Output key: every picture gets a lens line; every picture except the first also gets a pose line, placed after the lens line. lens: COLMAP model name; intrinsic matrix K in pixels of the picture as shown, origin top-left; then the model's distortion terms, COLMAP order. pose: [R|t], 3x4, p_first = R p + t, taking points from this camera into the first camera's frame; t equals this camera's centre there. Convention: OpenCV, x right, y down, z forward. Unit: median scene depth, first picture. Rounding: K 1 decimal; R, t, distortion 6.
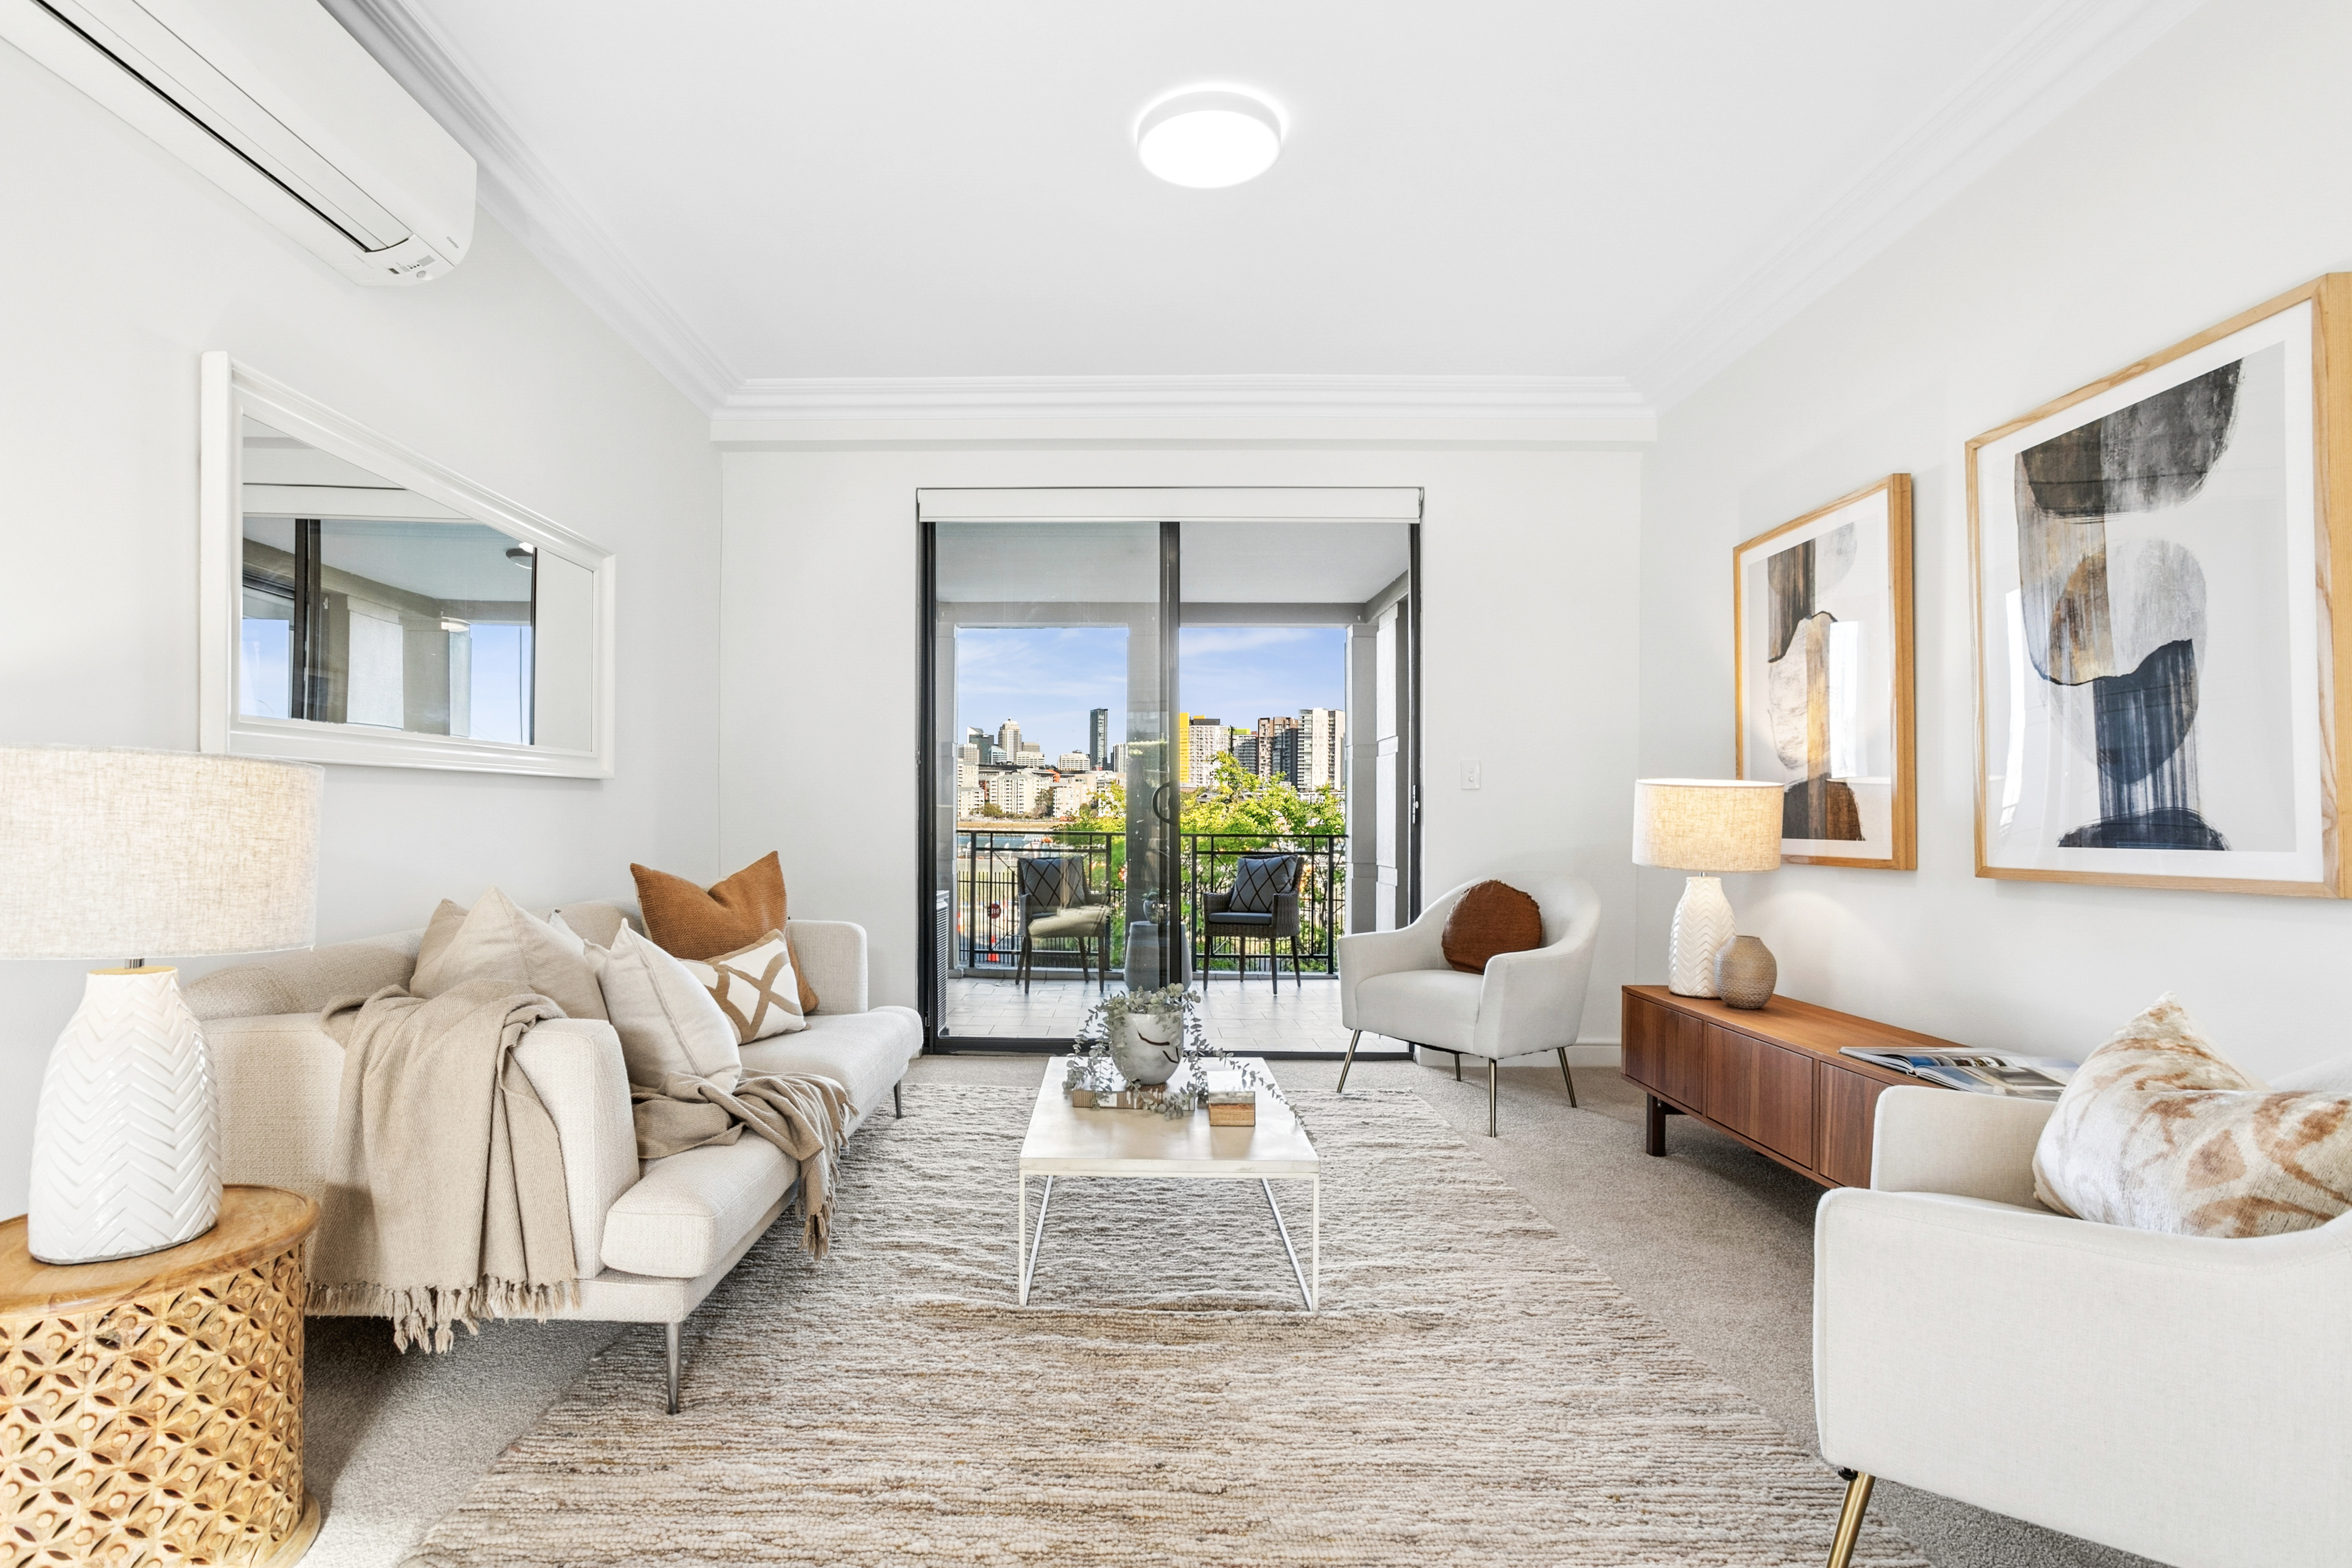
lens RADIAL K [[1191.3, 0, 1083.2], [0, 1191.3, 806.6], [0, 0, 1]] dist [0.000083, -0.000024]
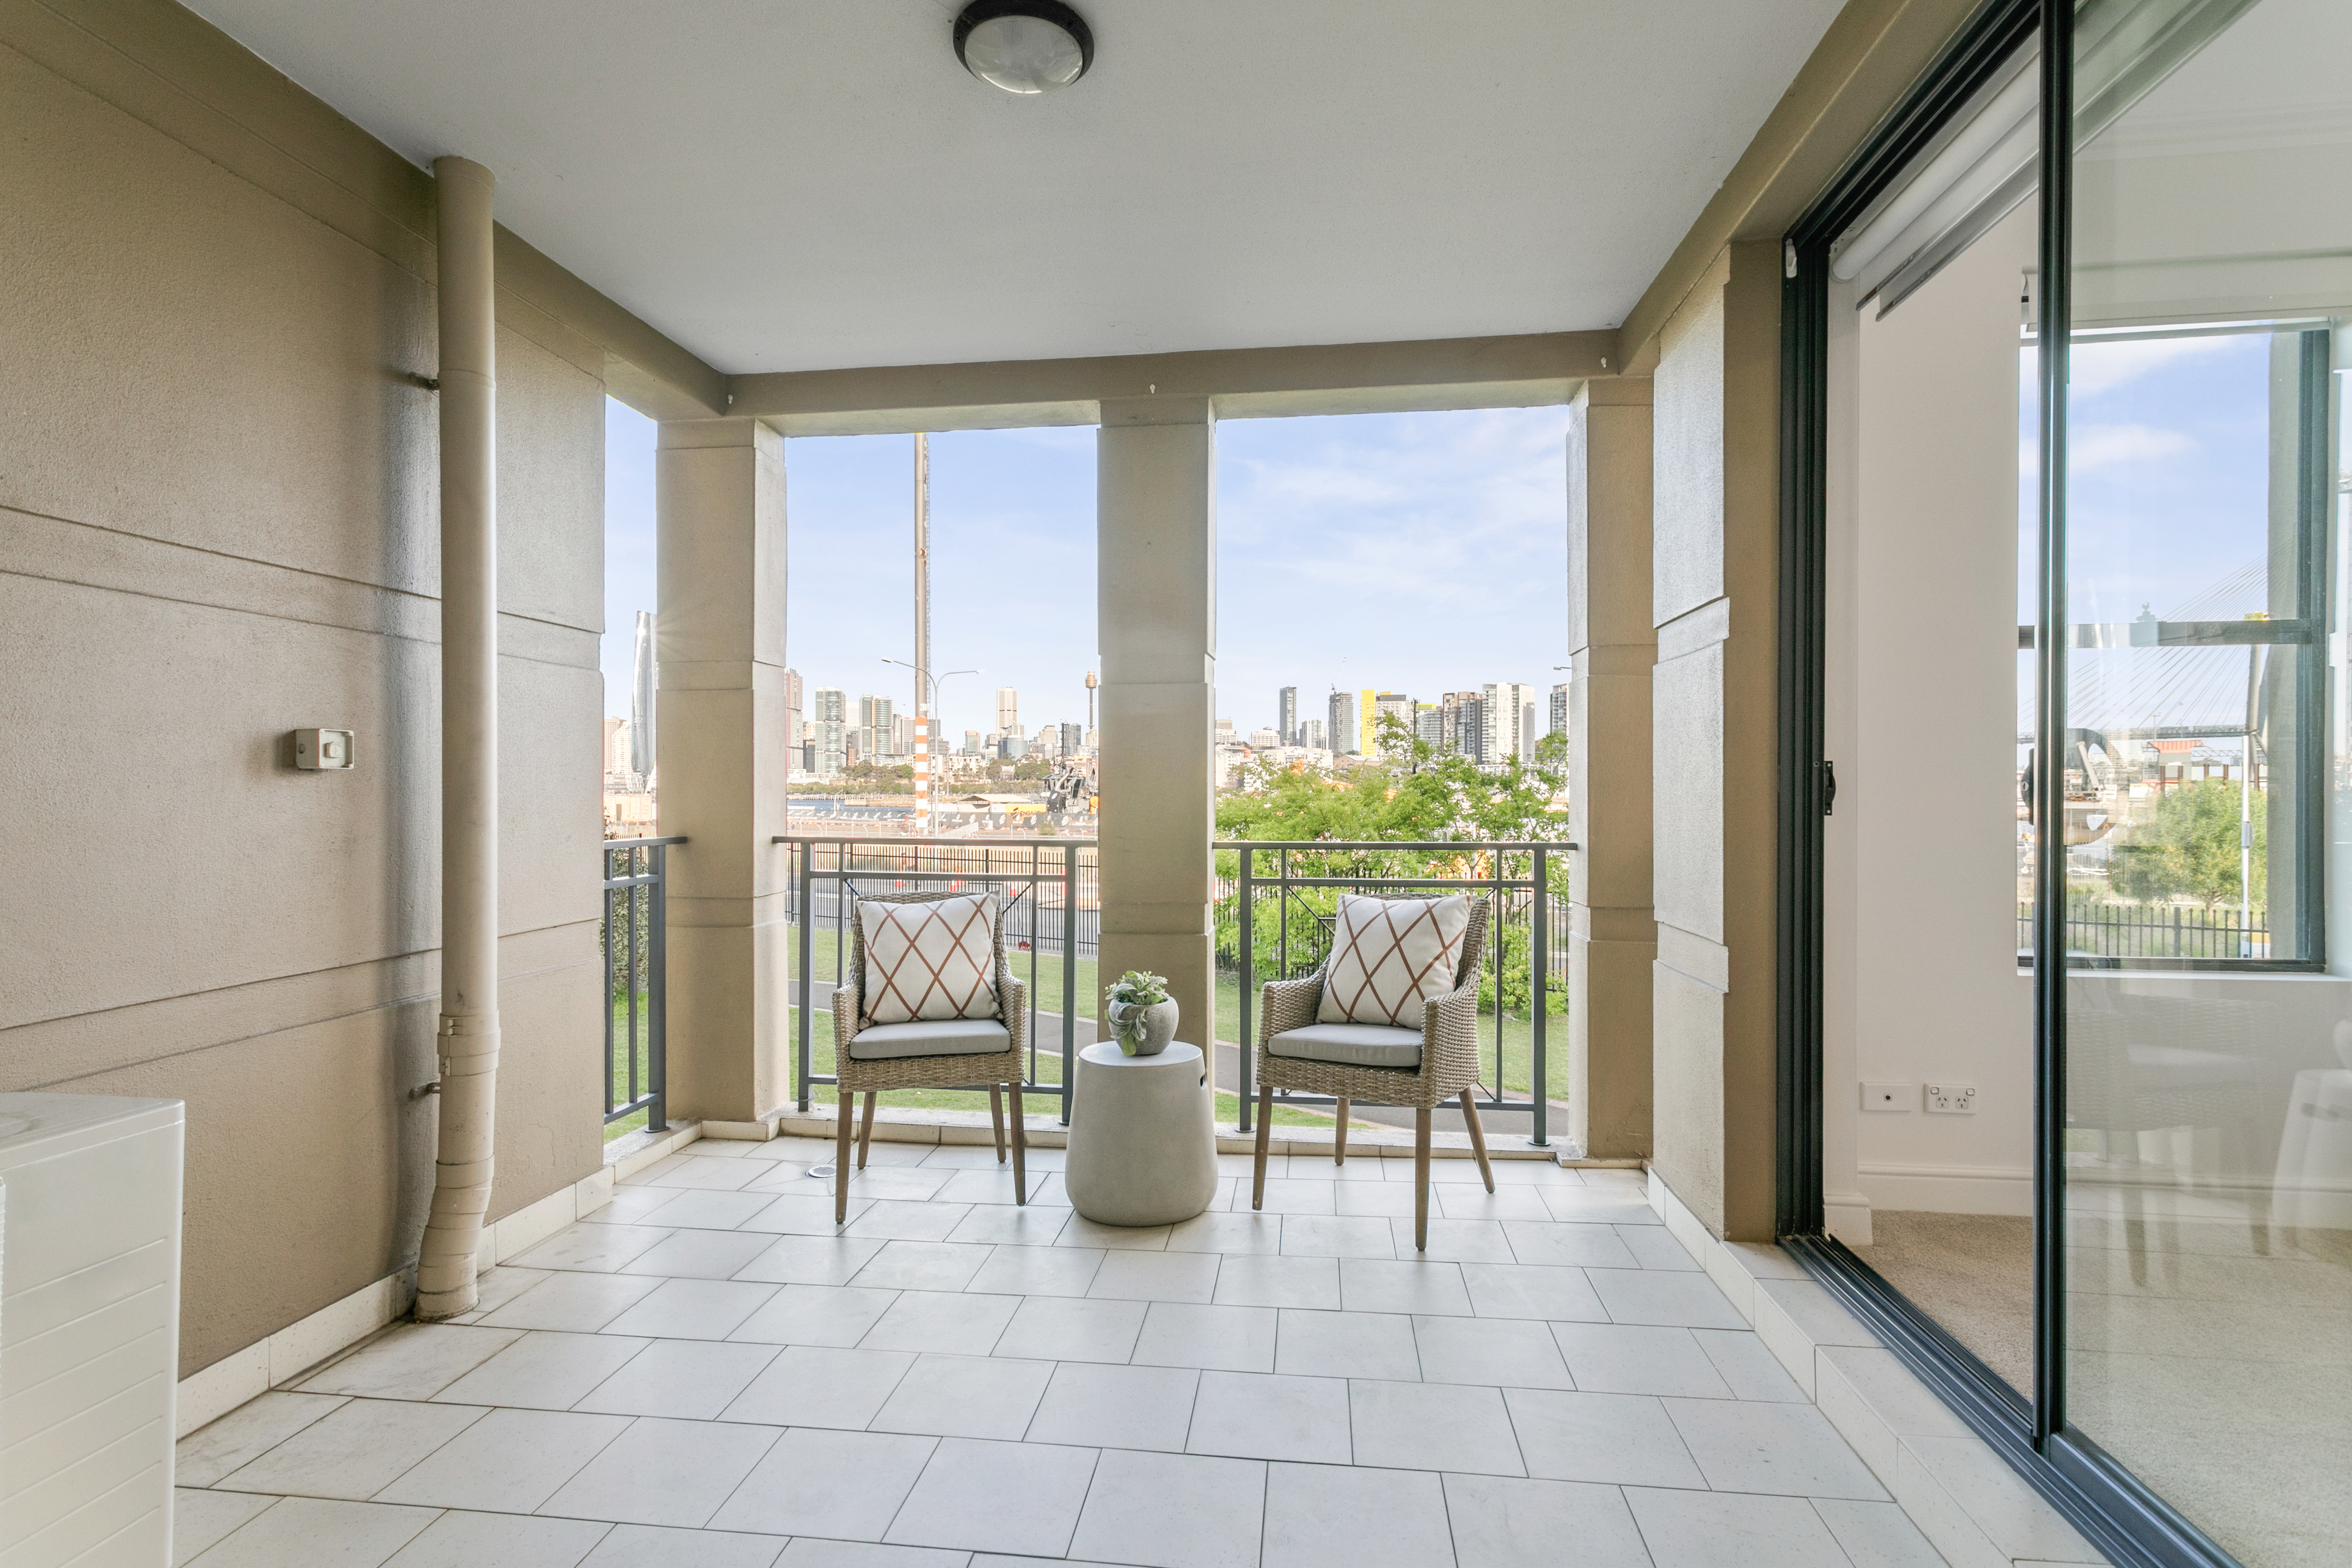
lens RADIAL K [[1136.3, 0, 1184.5], [0, 1136.3, 785.8], [0, 0, 1]] dist [0.001412, 0.000662]
pose [[0.996859, -0.010551, -0.078487, 0.242063], [0.010858, 0.999935, 0.003485, -0.002516], [0.078445, -0.004326, 0.996909, 1.257181]]
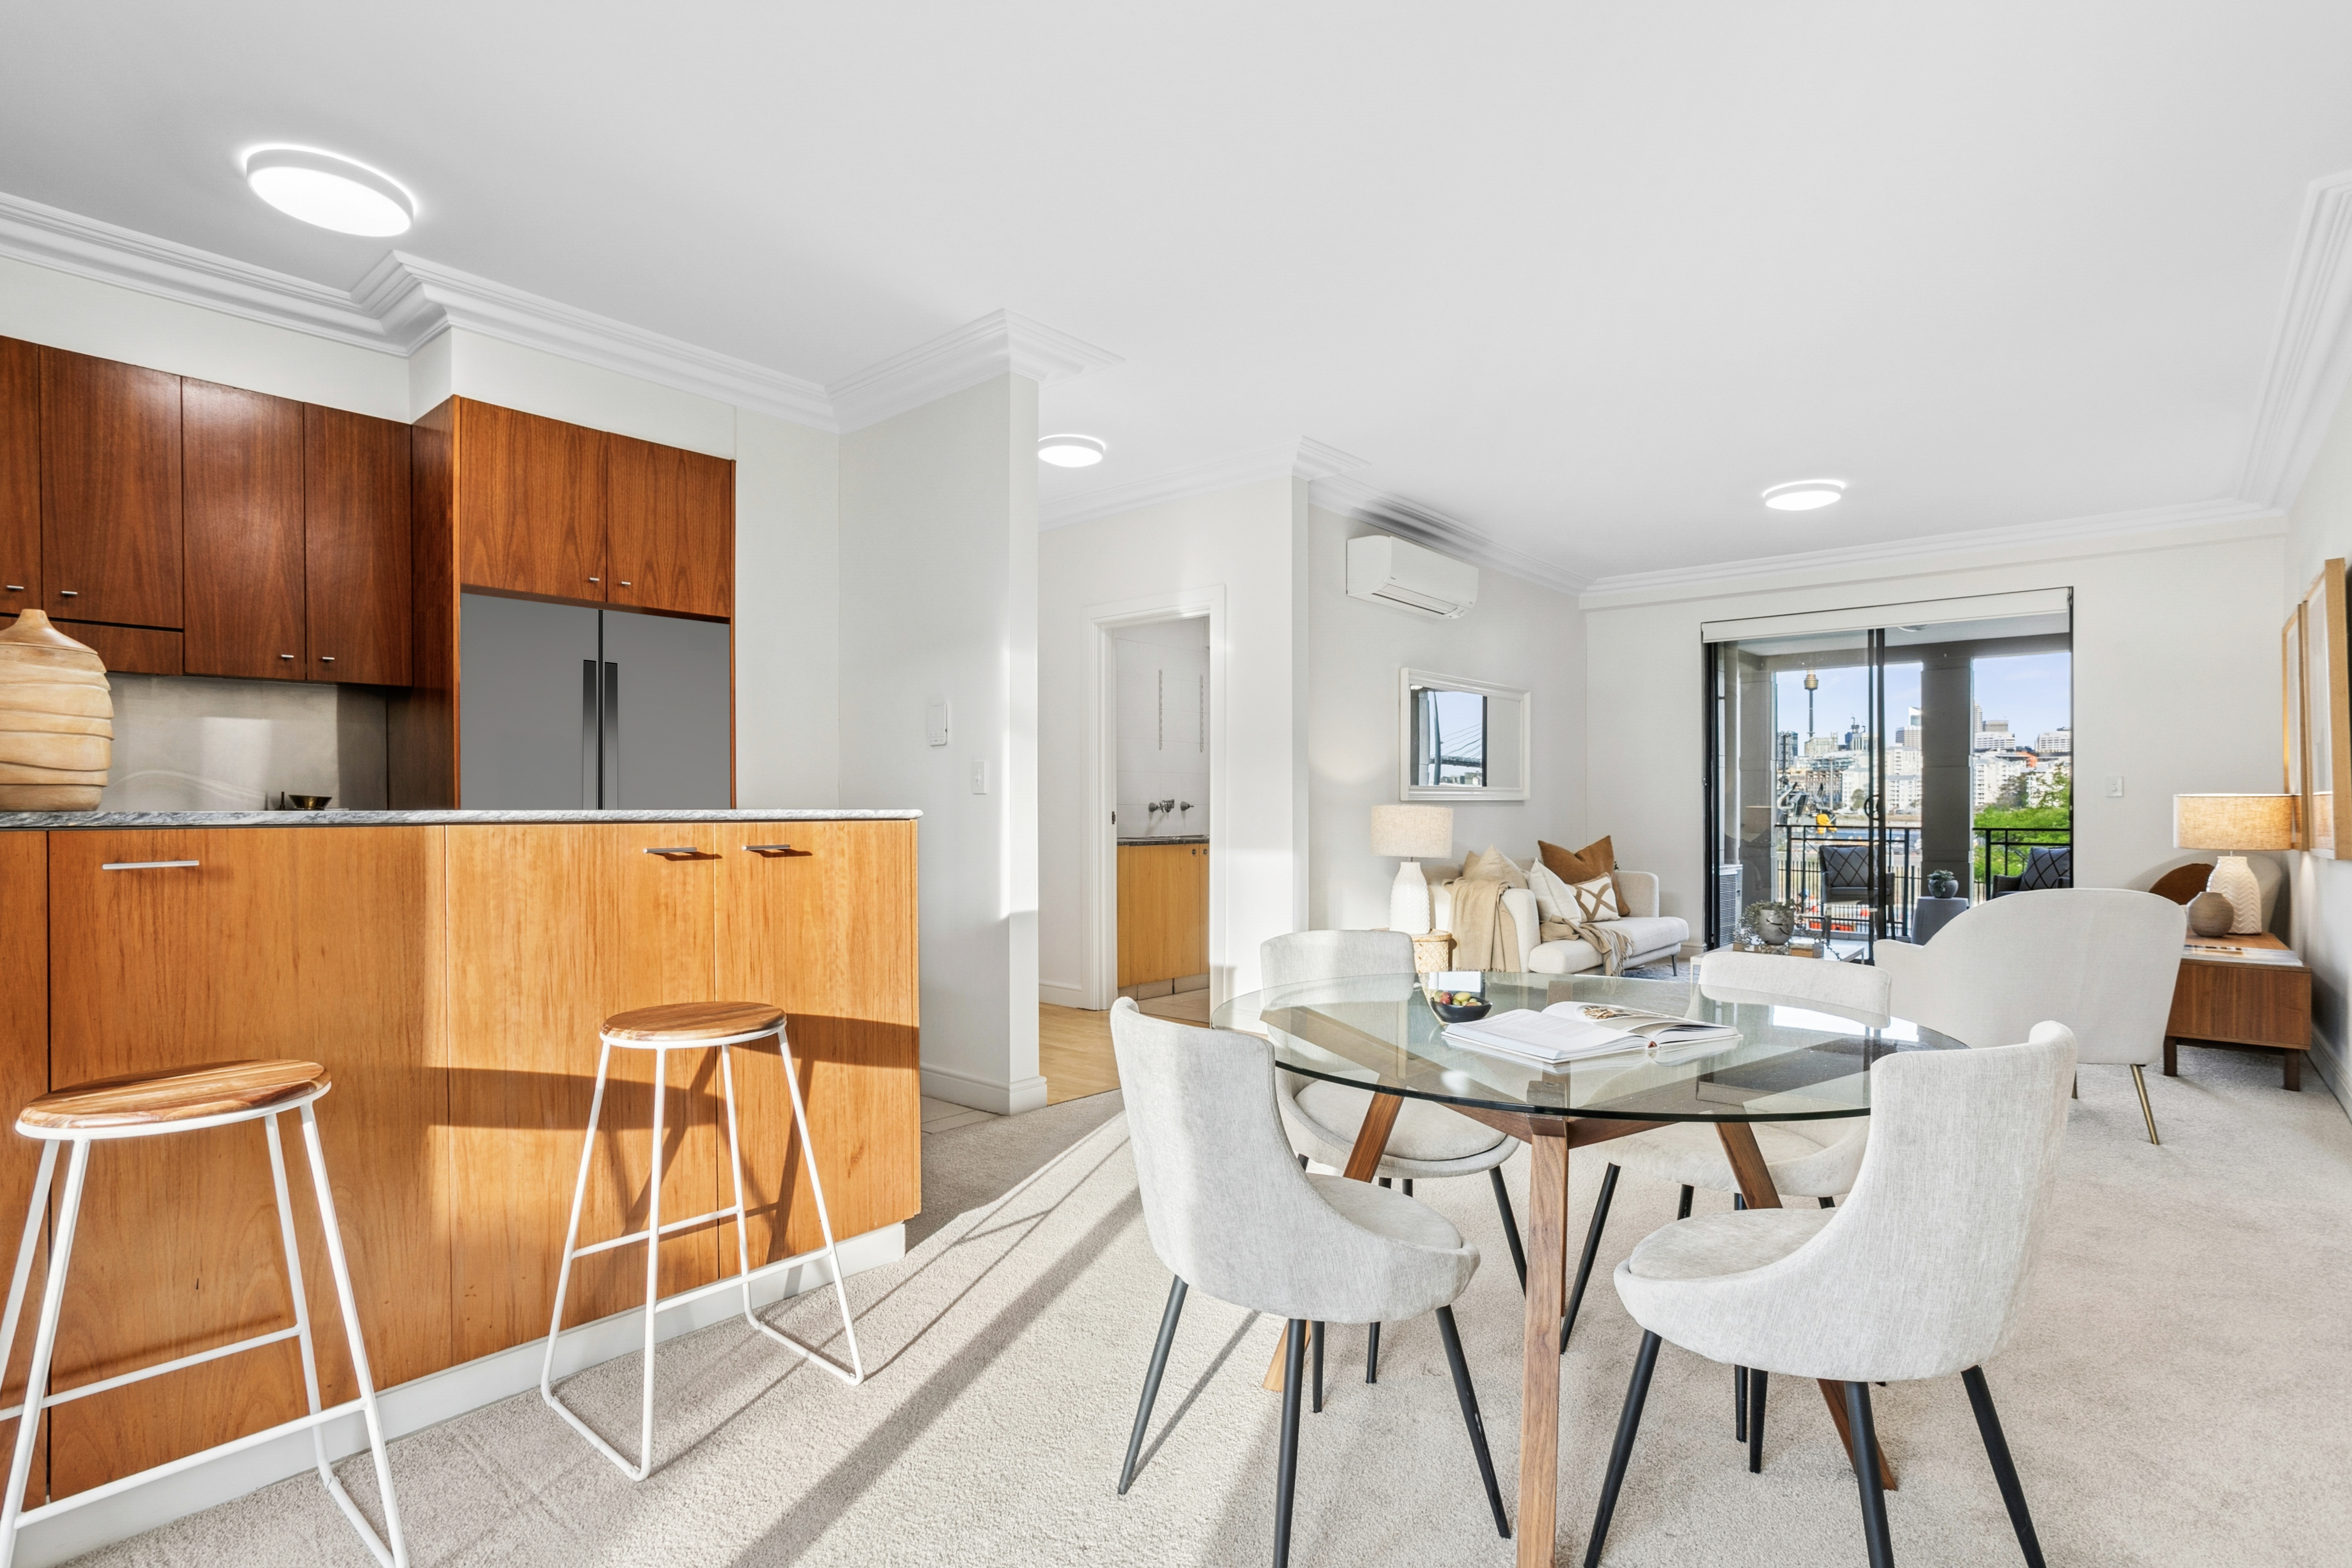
lens RADIAL K [[1136.3, 0, 1194.1], [0, 1136.3, 850.4], [0, 0, 1]] dist [0.001412, 0.000662]
pose [[0.791836, 0.011897, -0.610619, 0.368766], [0.014193, 0.999182, 0.037872, -0.020658], [0.610569, -0.038655, 0.791019, -0.969001]]
